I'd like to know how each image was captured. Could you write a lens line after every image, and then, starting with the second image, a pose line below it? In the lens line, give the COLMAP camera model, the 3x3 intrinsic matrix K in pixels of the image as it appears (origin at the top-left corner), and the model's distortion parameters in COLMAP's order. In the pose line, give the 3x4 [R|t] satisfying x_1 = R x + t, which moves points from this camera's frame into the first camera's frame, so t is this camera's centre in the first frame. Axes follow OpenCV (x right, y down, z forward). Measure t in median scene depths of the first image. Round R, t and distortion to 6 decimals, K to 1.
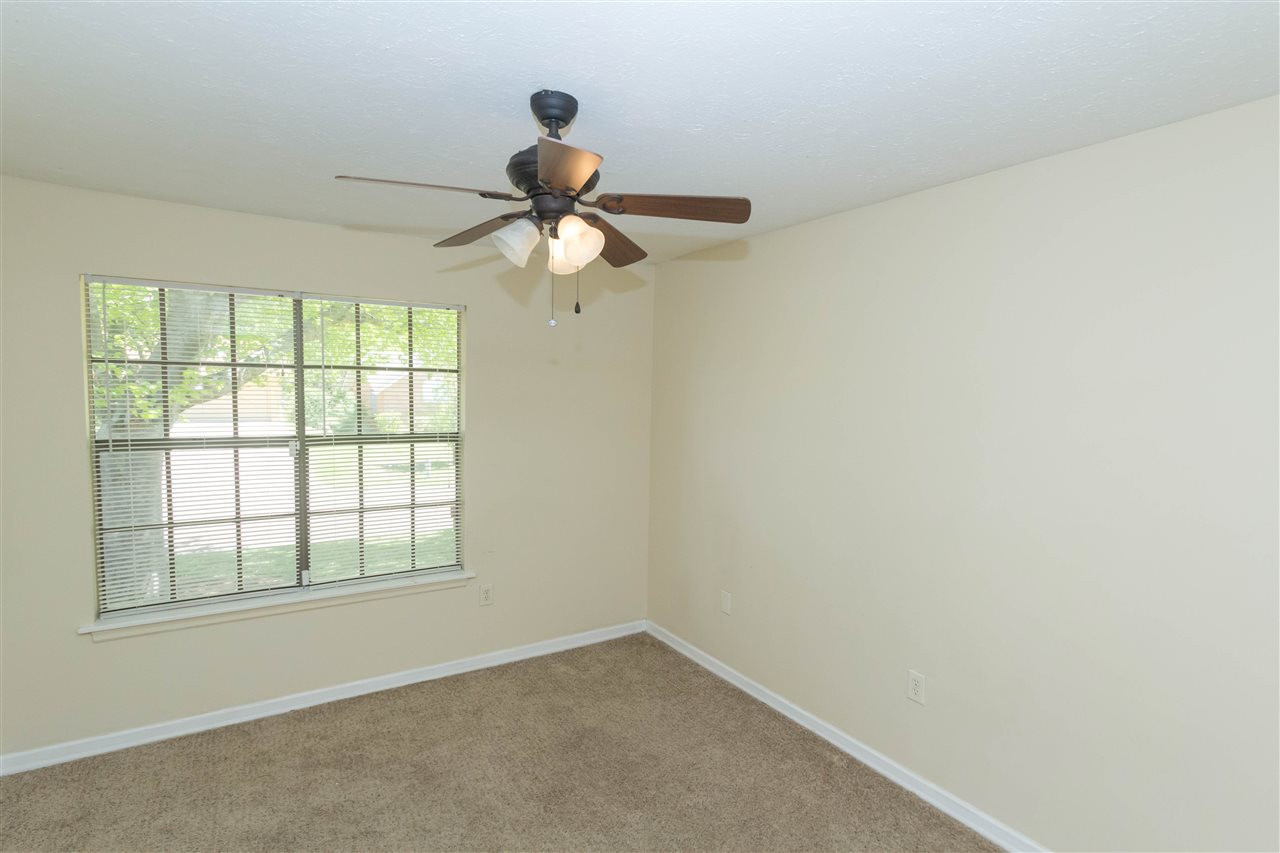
lens RADIAL K [[601.2, 0, 662.9], [0, 601.2, 425.6], [0, 0, 1]] dist [-0.002255, -0.000270]
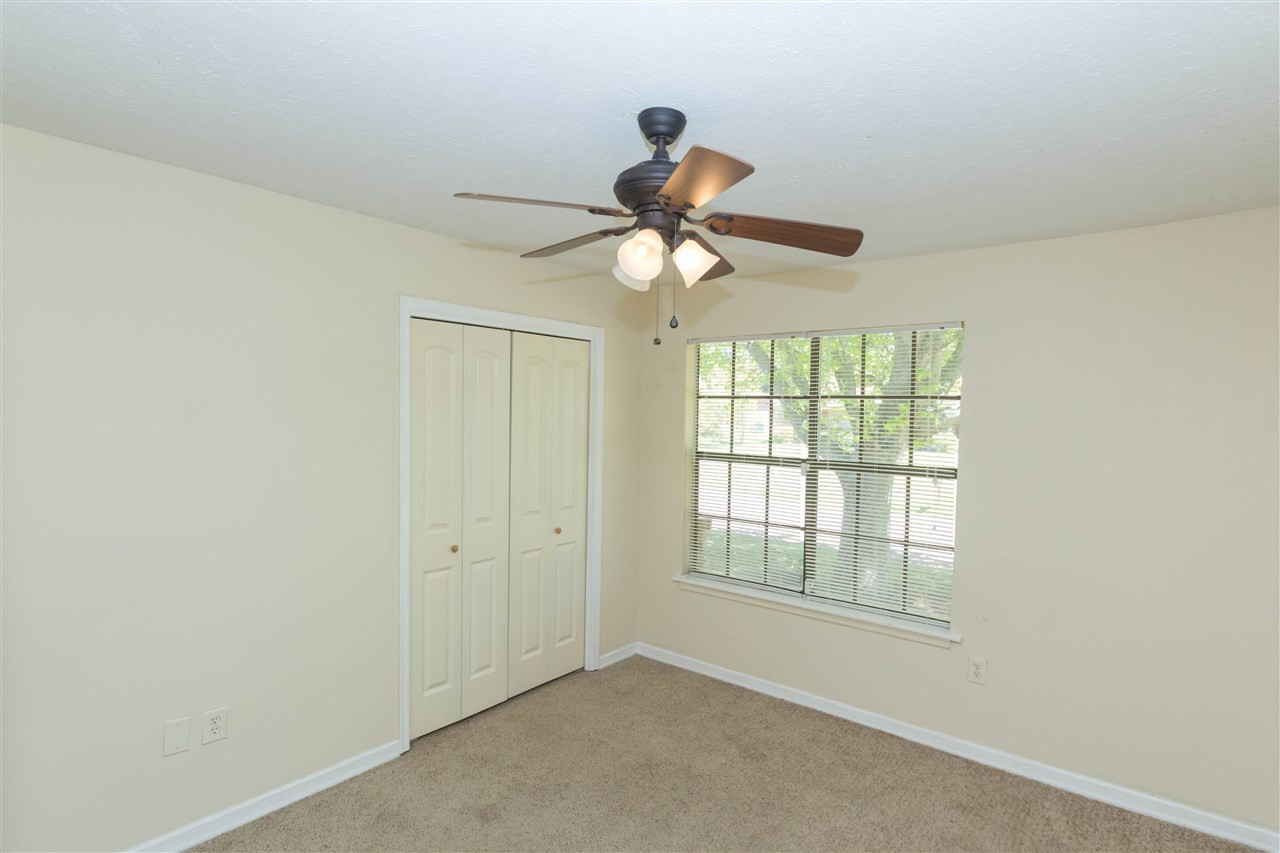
lens RADIAL K [[638.8, 0, 668.1], [0, 638.8, 431.7], [0, 0, 1]] dist [0.000409, -0.000142]
pose [[0.362047, 0.021911, -0.931902, 0.419200], [-0.064827, 0.997895, -0.001723, -0.014983], [0.929903, 0.061036, 0.362705, 0.326839]]
